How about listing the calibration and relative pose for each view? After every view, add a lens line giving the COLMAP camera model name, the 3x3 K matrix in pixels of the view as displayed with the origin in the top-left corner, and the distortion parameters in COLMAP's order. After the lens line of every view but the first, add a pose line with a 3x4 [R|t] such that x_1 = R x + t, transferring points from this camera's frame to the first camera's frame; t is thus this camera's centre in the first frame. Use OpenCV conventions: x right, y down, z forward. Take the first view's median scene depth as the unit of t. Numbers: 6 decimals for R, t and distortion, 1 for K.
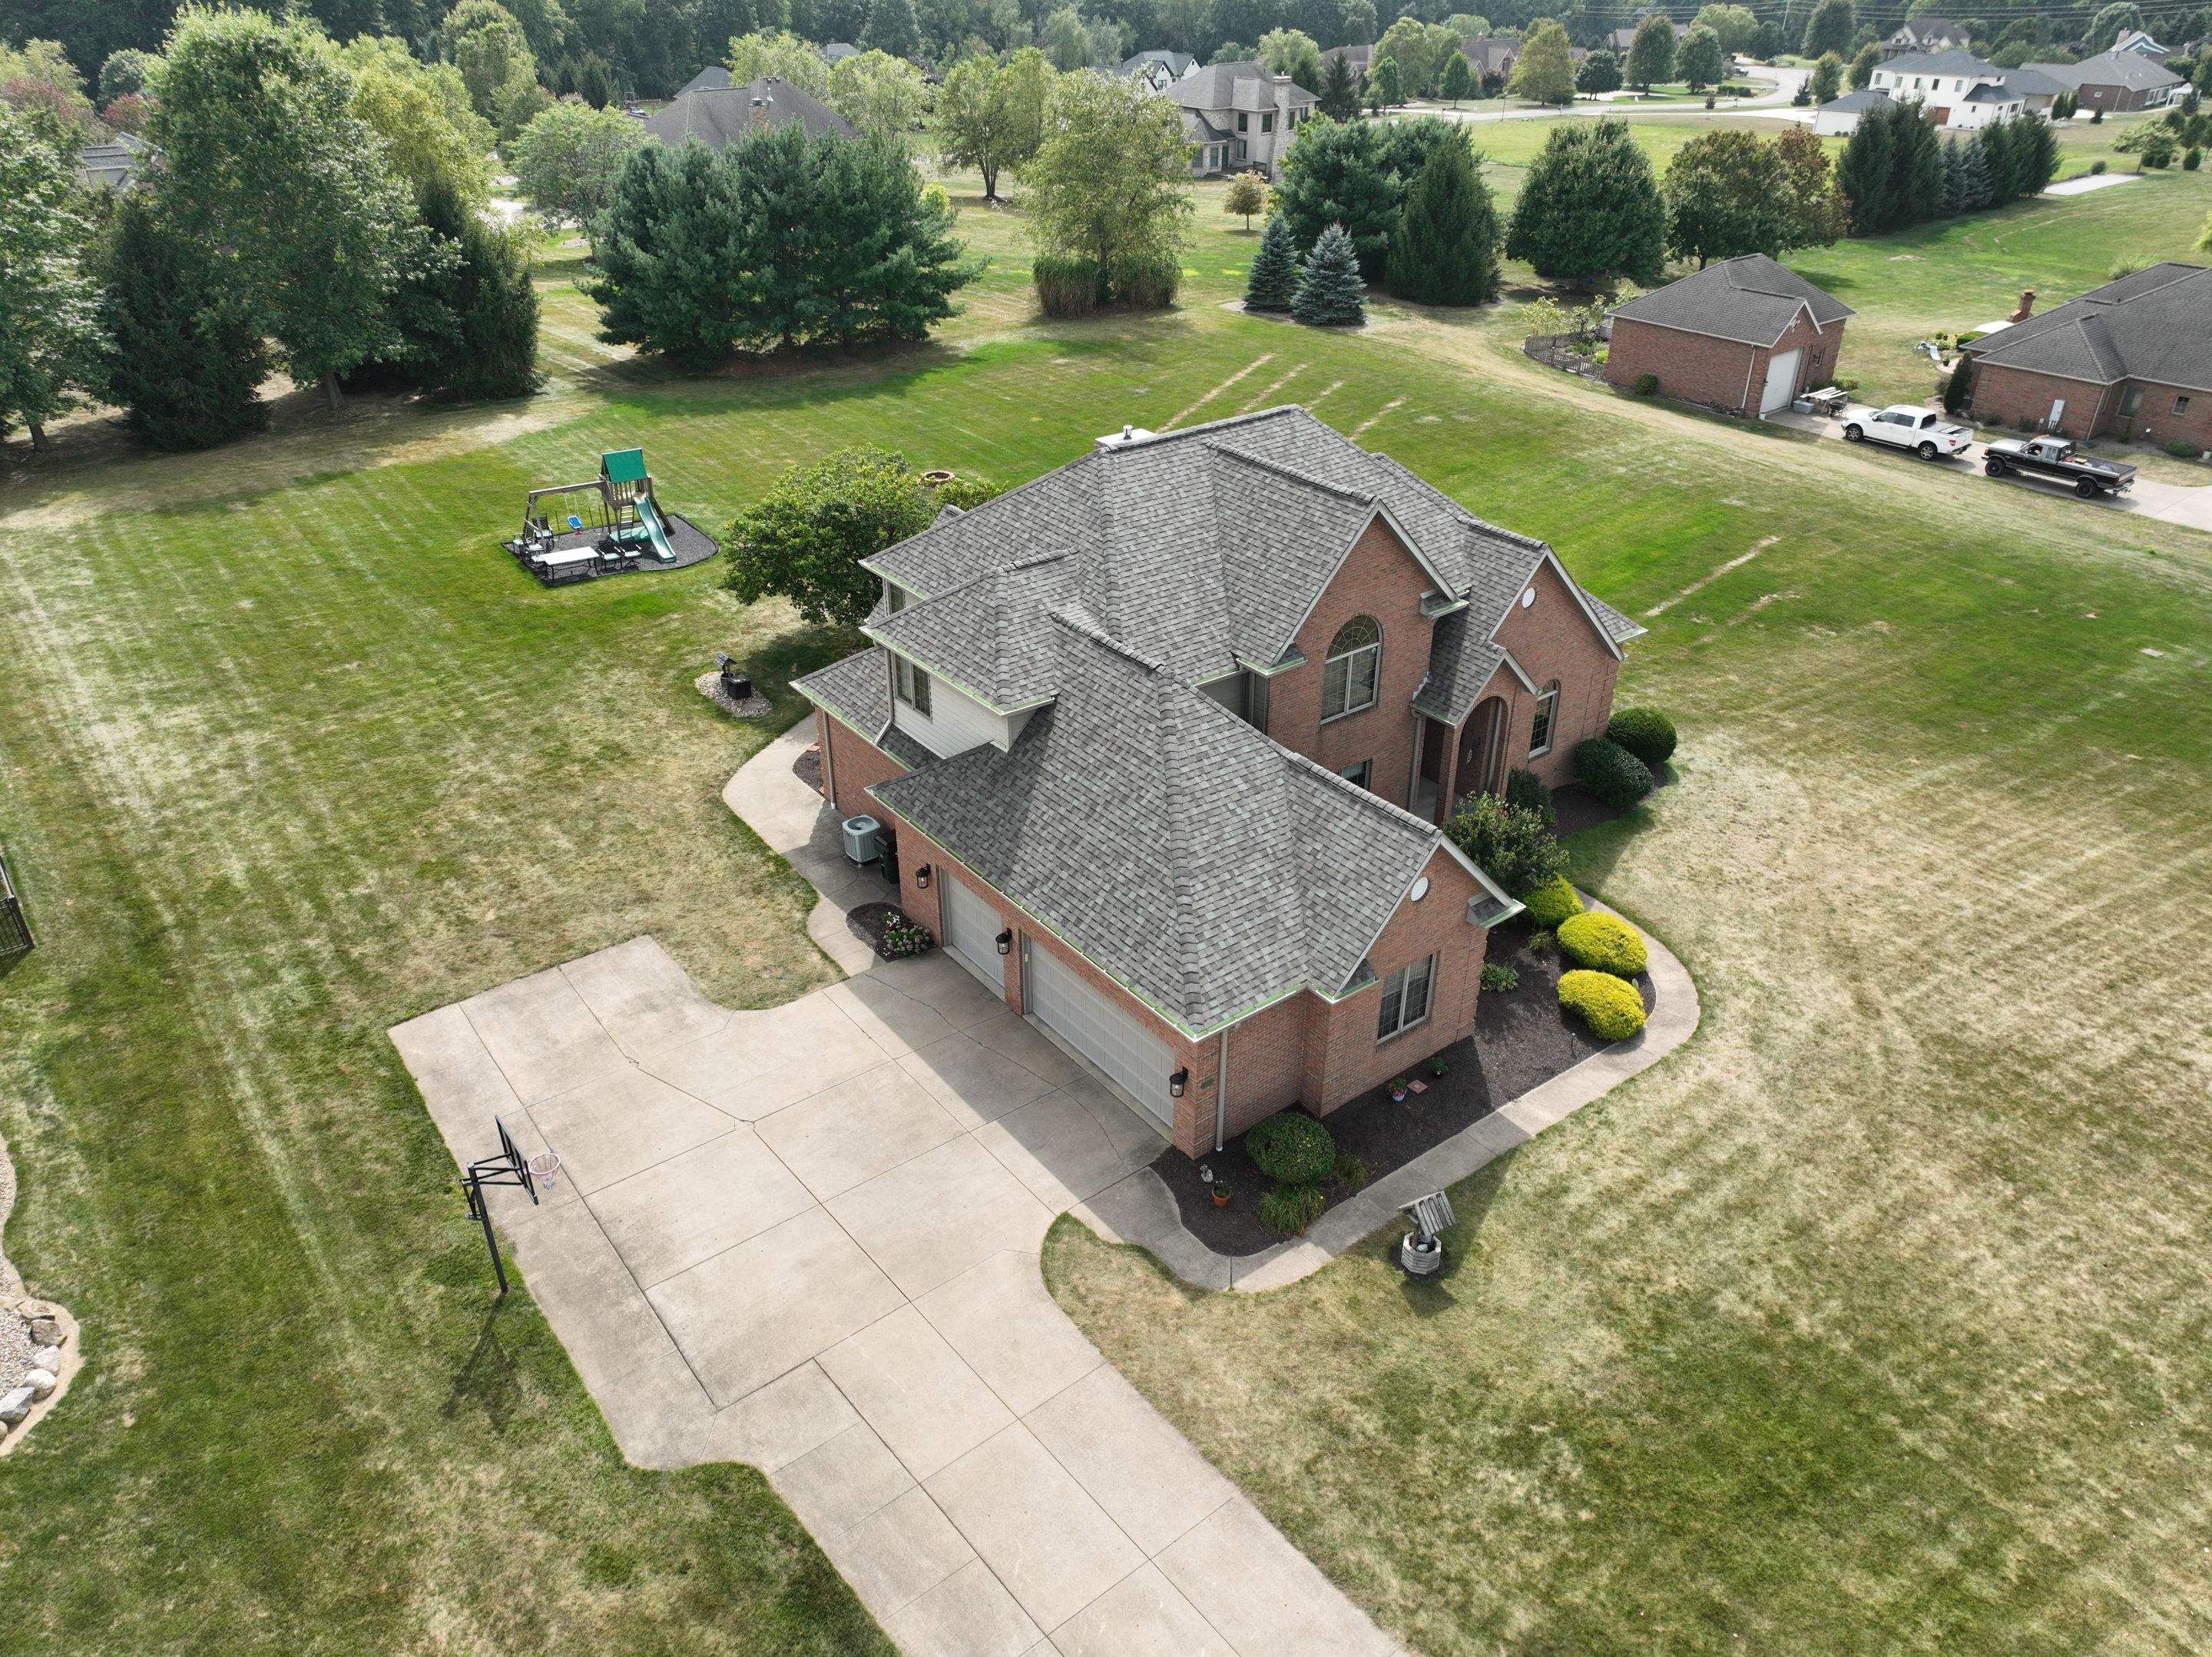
lens RADIAL K [[1549.6, 0, 1104.1], [0, 1549.6, 831.7], [0, 0, 1]] dist [-0.002670, 0.019453]
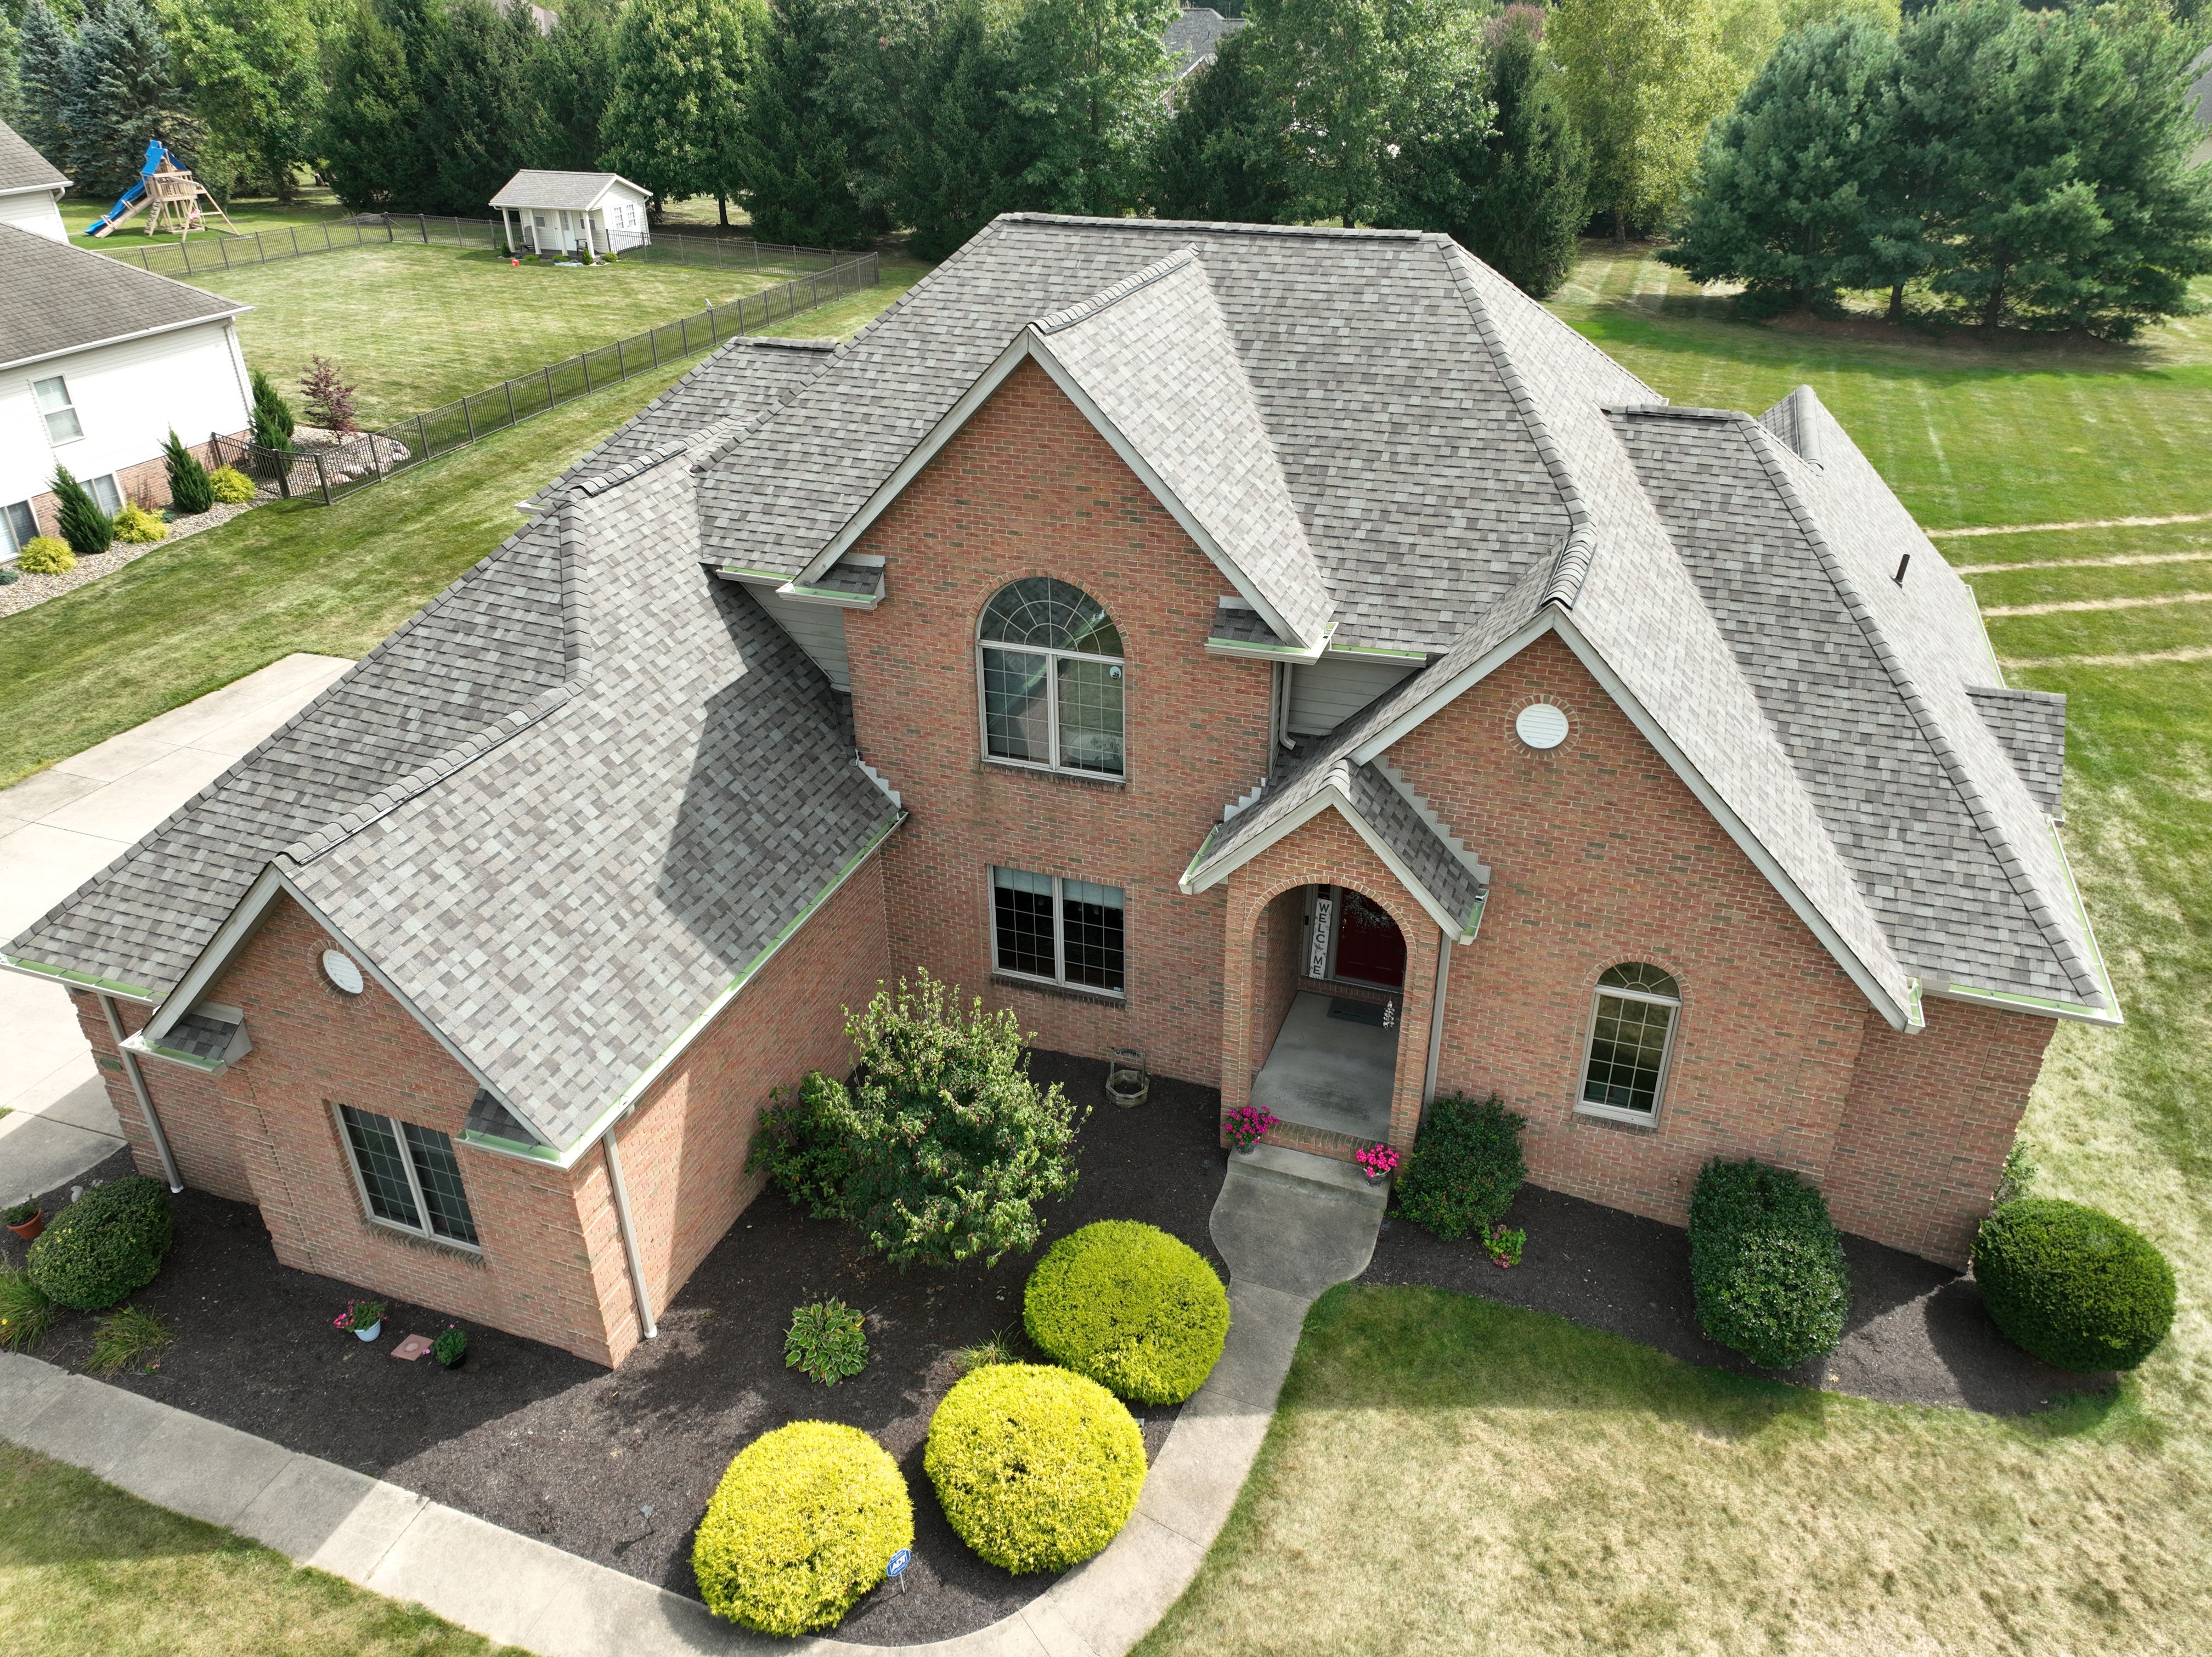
lens RADIAL K [[1545.6, 0, 1112.9], [0, 1545.6, 826.6], [0, 0, 1]] dist [0.002681, 0.013933]
pose [[0.545149, 0.407795, -0.732472, 0.609688], [-0.421572, 0.888560, 0.180936, -0.177359], [0.724631, 0.210153, 0.656313, 0.748059]]
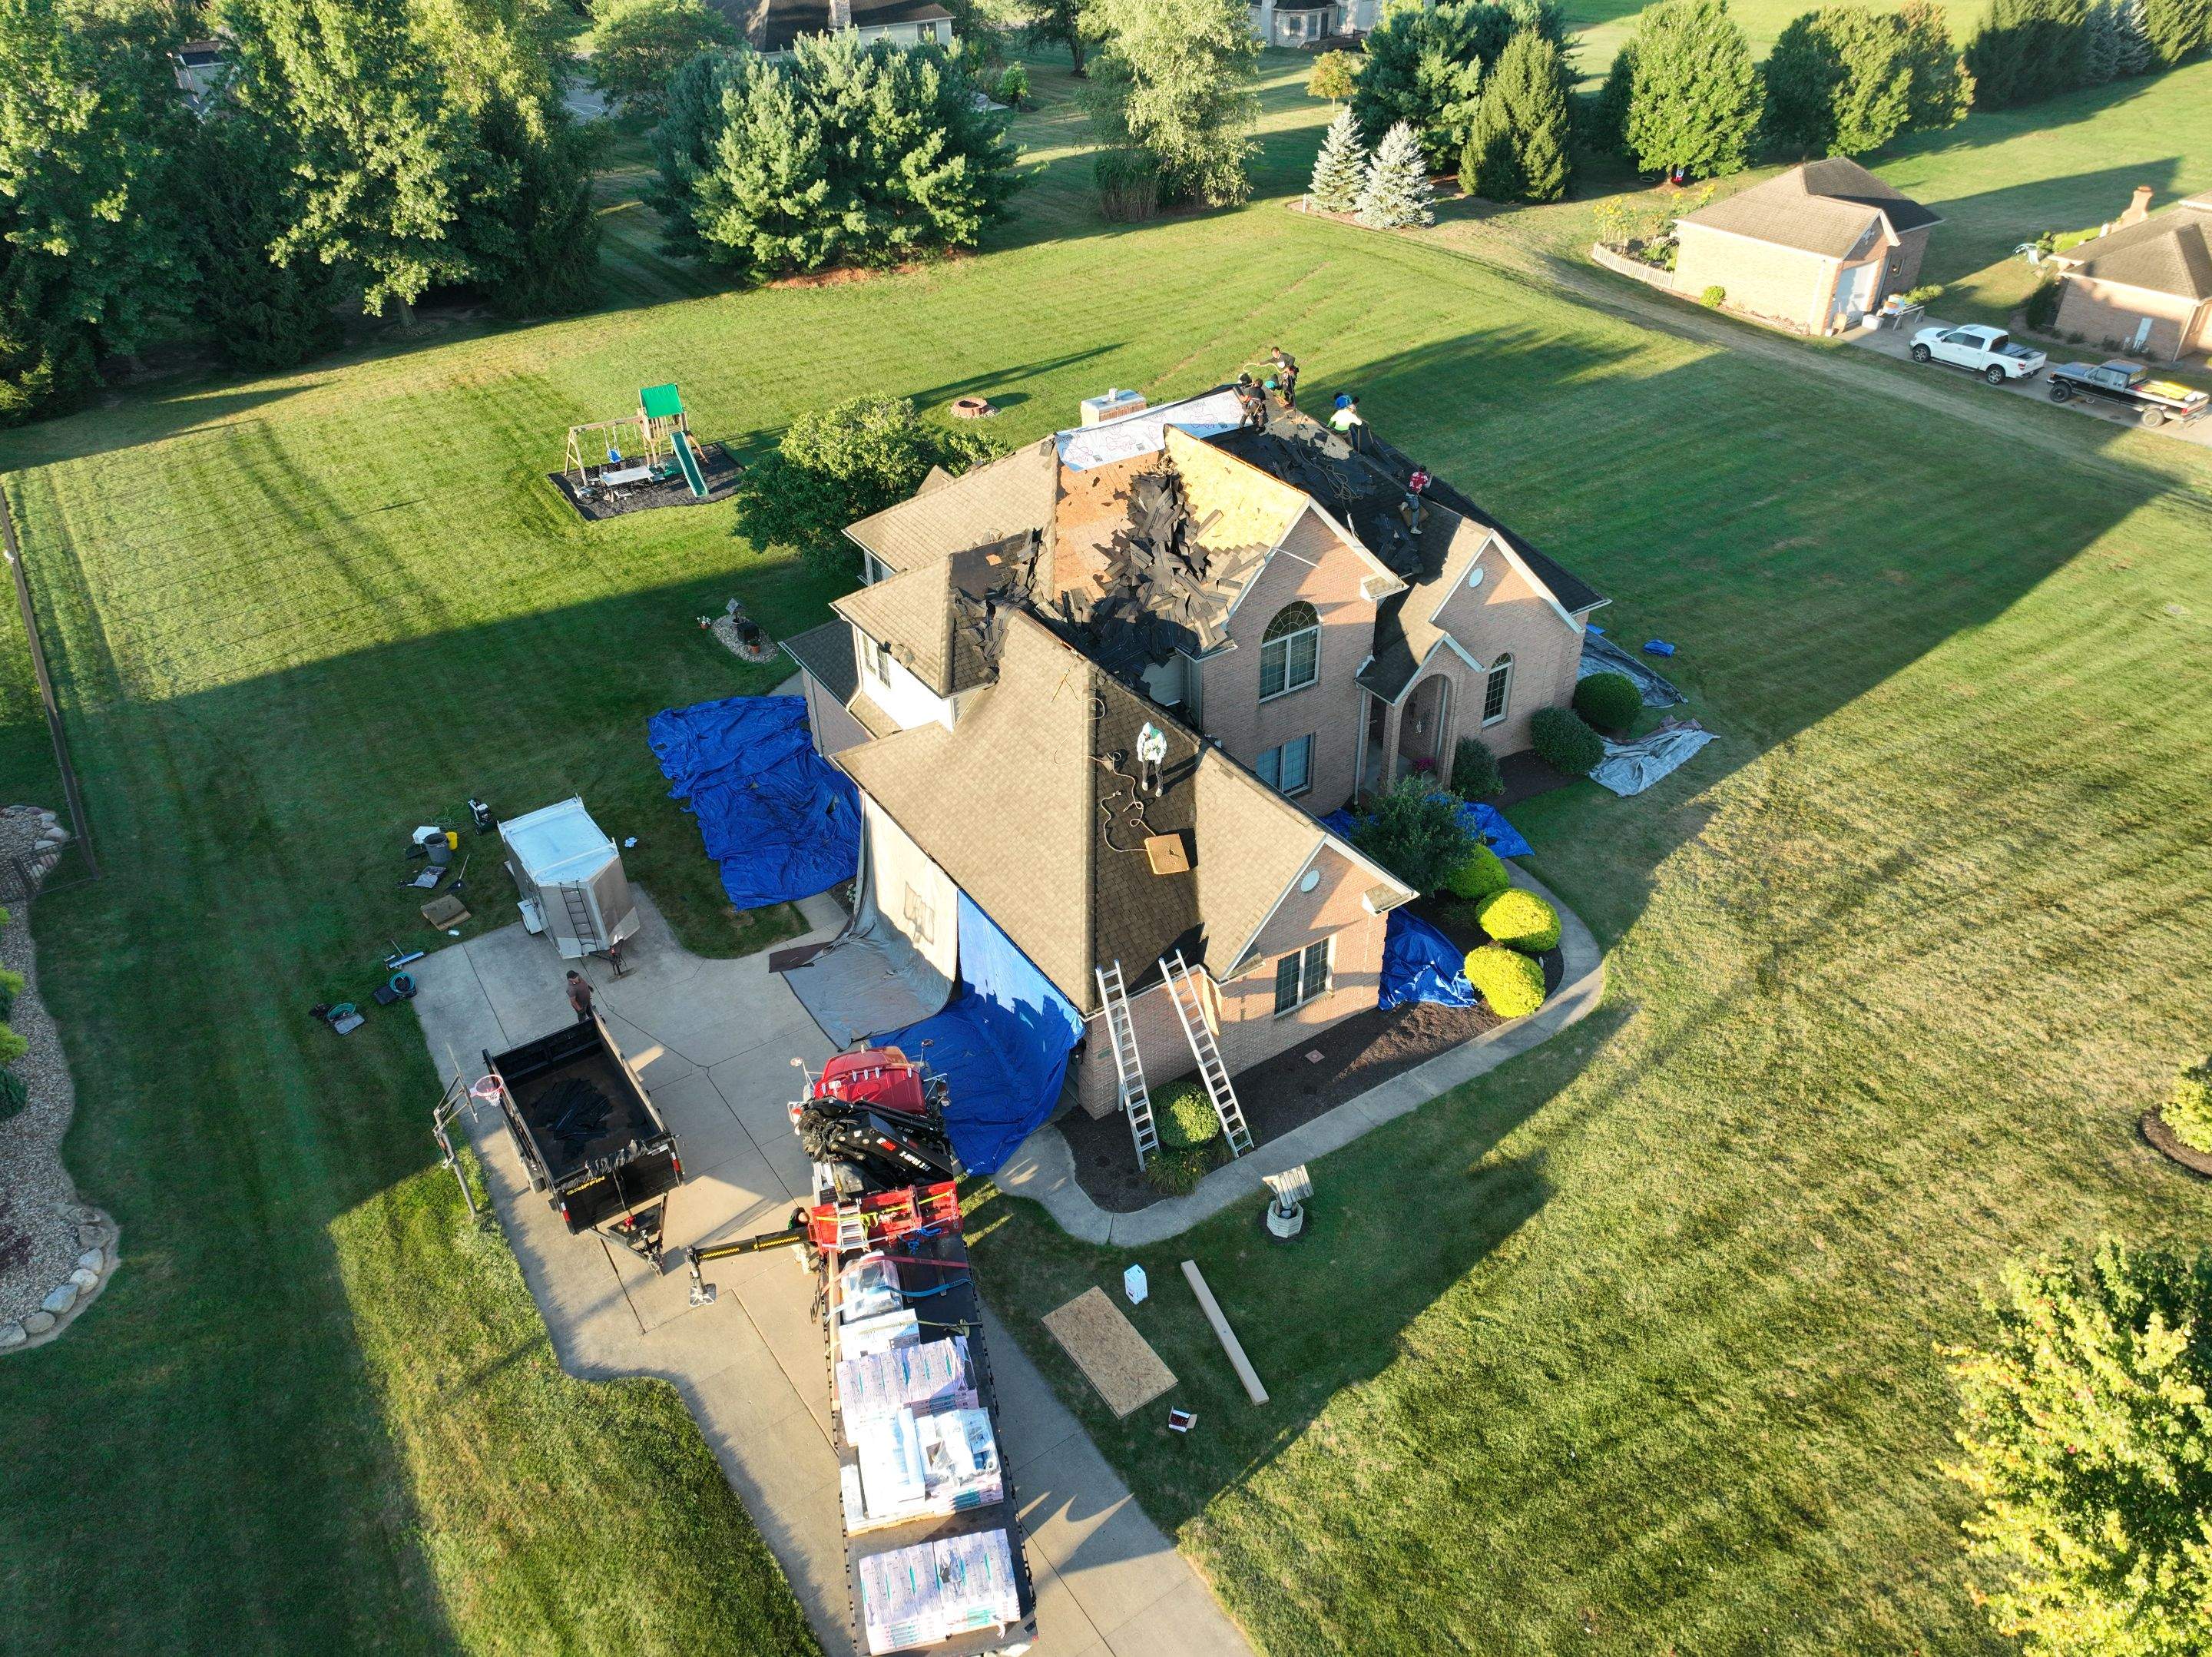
lens RADIAL K [[1549.6, 0, 1112.1], [0, 1549.6, 830.0], [0, 0, 1]] dist [-0.002670, 0.019453]
pose [[0.997166, 0.027430, -0.070050, 0.126647], [-0.021238, 0.995924, 0.087663, -0.079852], [0.072169, -0.085927, 0.993684, -0.065663]]
